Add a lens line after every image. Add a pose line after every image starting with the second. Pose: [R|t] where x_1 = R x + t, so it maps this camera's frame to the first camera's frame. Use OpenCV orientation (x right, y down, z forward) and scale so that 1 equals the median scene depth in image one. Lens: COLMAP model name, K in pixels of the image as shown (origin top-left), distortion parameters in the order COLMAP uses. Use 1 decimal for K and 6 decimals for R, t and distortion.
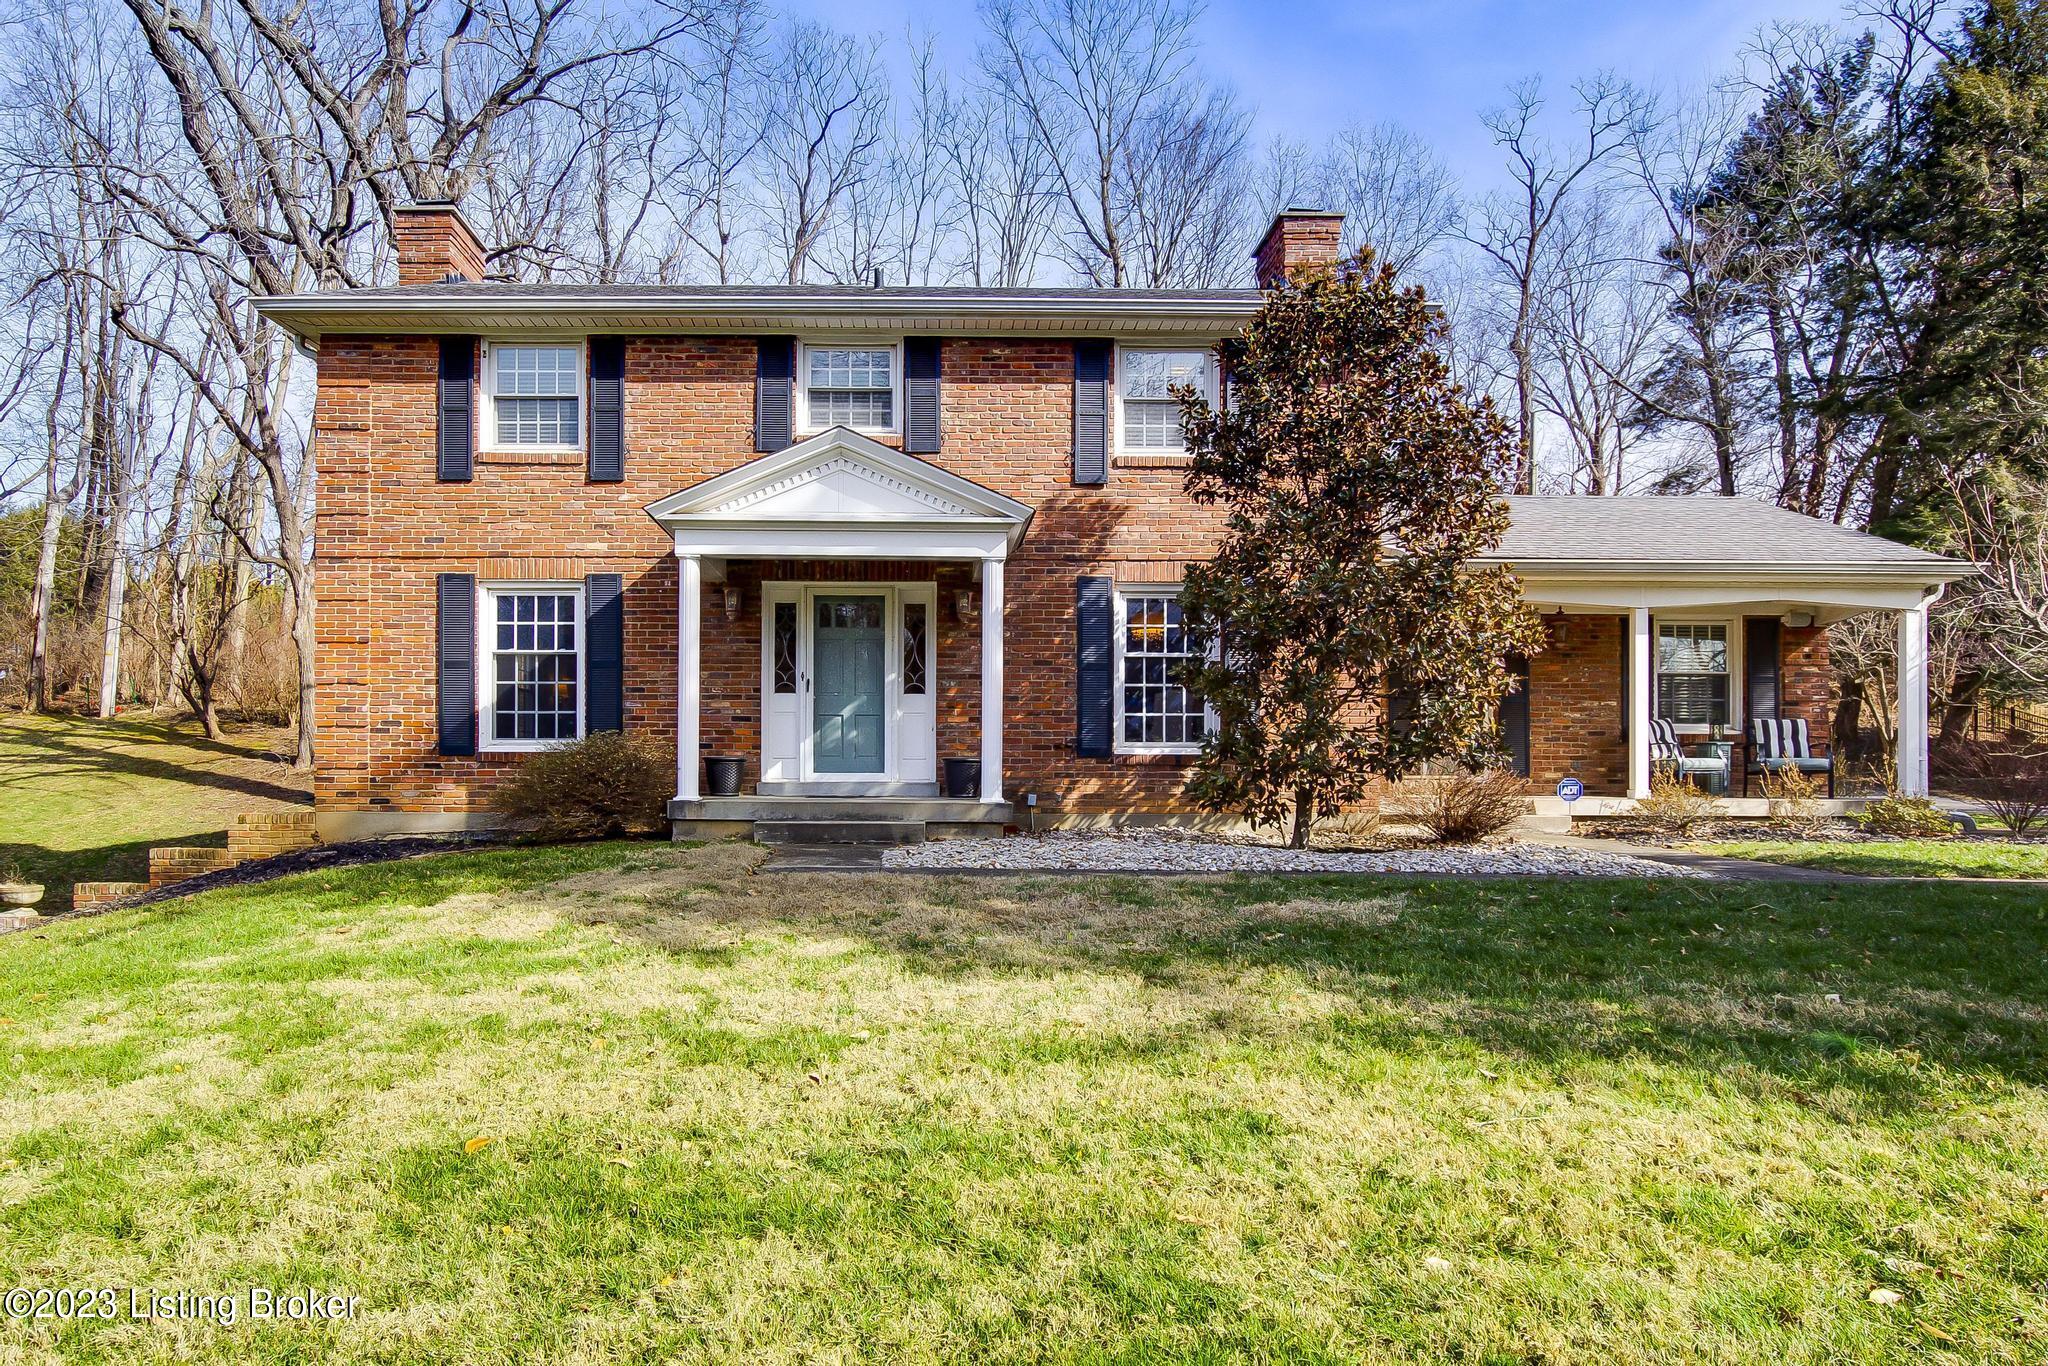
lens RADIAL K [[1243.8, 0, 1024.1], [0, 1243.8, 696.8], [0, 0, 1]] dist [-0.007699, -0.000981]
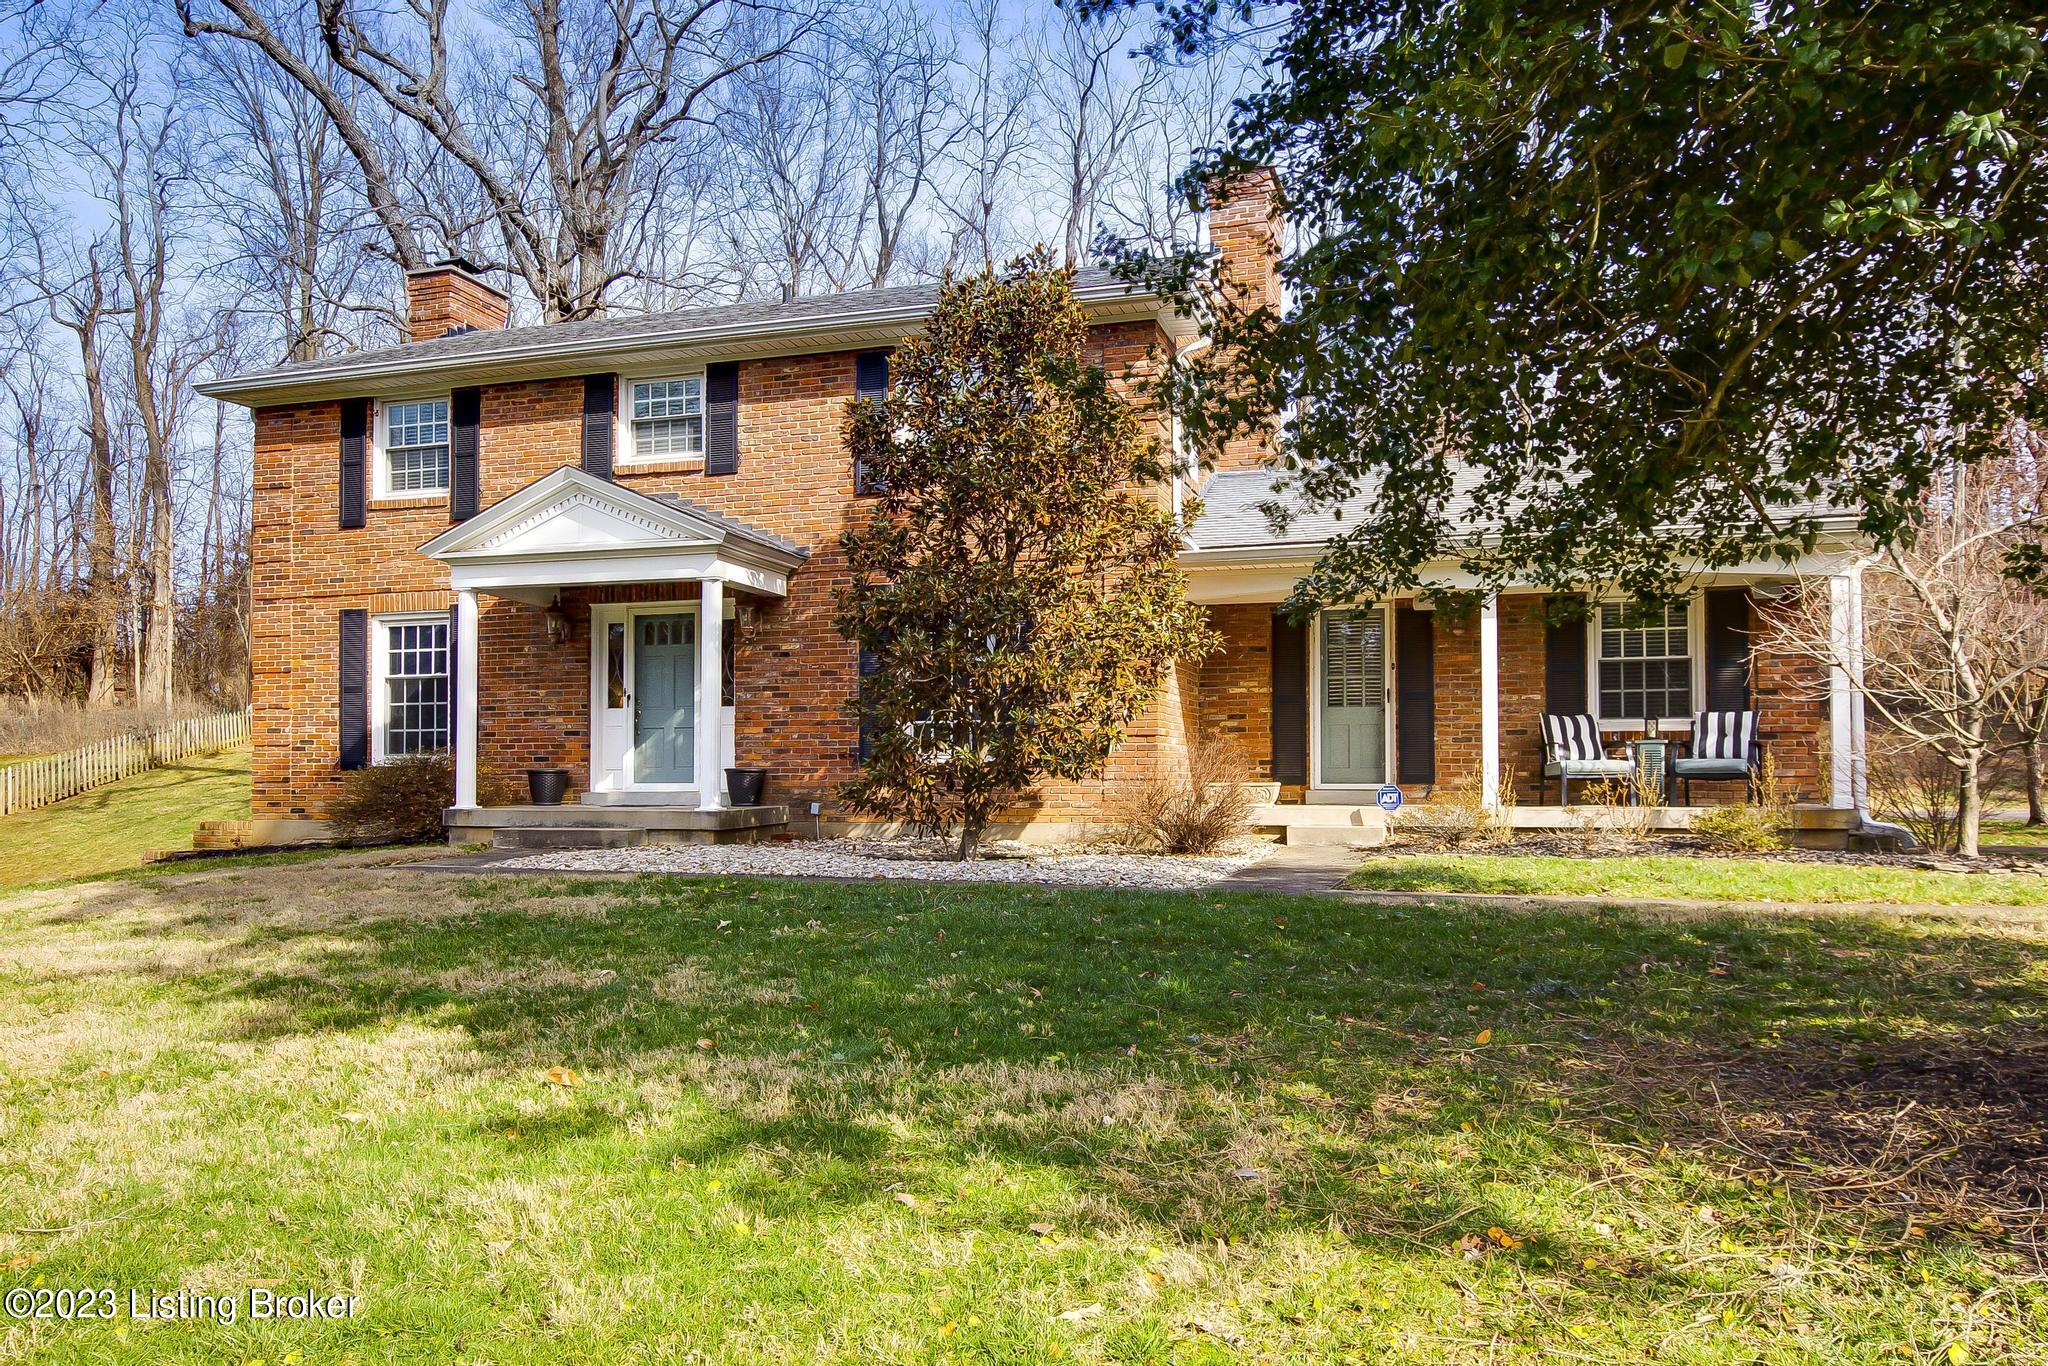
lens RADIAL K [[1415.5, 0, 1024.2], [0, 1415.5, 675.0], [0, 0, 1]] dist [0.006656, 0.002667]
pose [[0.954292, -0.027979, -0.297562, 0.504819], [0.024650, 0.999585, -0.014936, -0.004626], [0.297856, 0.006918, 0.954586, -0.051923]]
